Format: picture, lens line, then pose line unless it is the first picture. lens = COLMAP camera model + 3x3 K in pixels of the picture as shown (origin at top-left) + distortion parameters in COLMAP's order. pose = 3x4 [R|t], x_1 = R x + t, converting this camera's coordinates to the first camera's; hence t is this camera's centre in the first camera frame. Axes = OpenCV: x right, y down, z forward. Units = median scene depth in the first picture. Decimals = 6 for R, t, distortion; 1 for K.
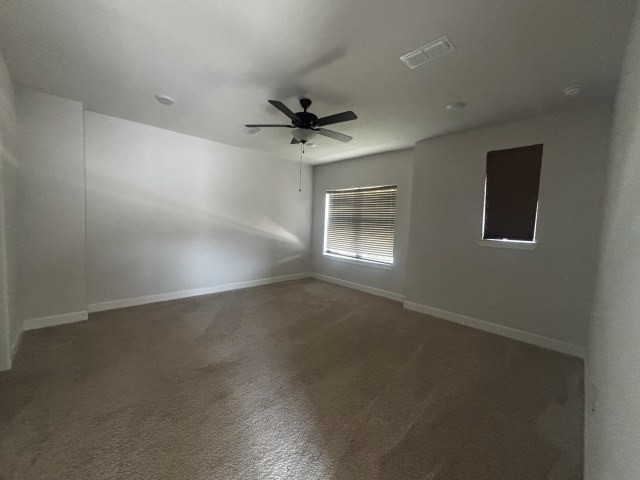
lens RADIAL K [[255.8, 0, 322.9], [0, 255.8, 240.6], [0, 0, 1]] dist [-0.010779, 0.000496]
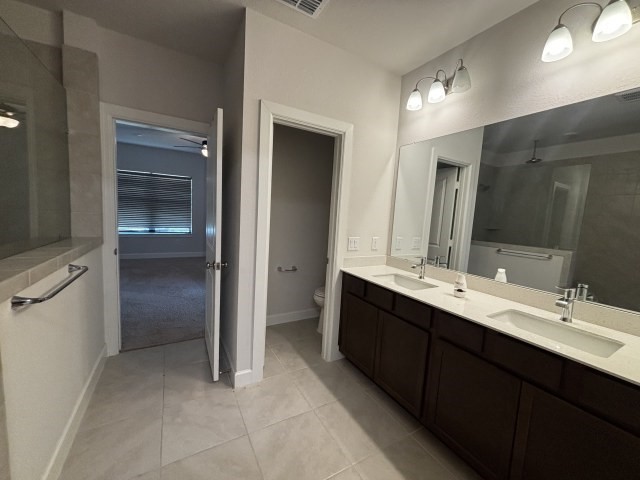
lens RADIAL K [[255.8, 0, 317.7], [0, 255.8, 242.0], [0, 0, 1]] dist [-0.010779, 0.000496]
pose [[0.243473, -0.141441, 0.959539, -0.880865], [0.016055, 0.989762, 0.141822, -0.045129], [-0.969775, -0.019124, 0.243251, -0.049964]]
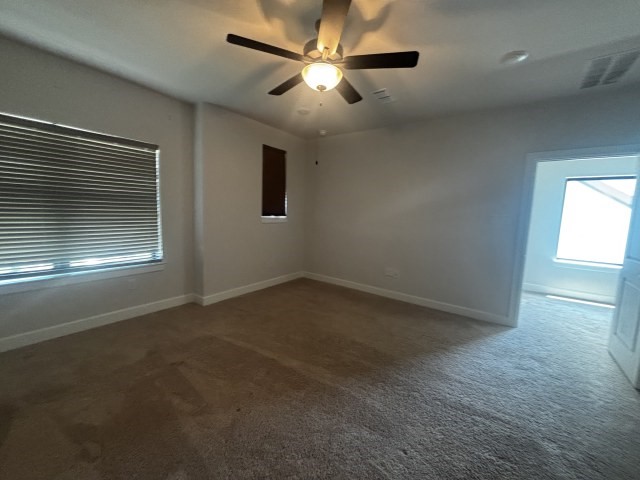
lens RADIAL K [[255.8, 0, 325.8], [0, 255.8, 239.2], [0, 0, 1]] dist [-0.010779, 0.000496]
pose [[-0.164094, -0.150845, 0.974843, -0.433731], [0.027913, 0.987133, 0.157445, -0.058124], [-0.986050, 0.053047, -0.157772, 0.612239]]
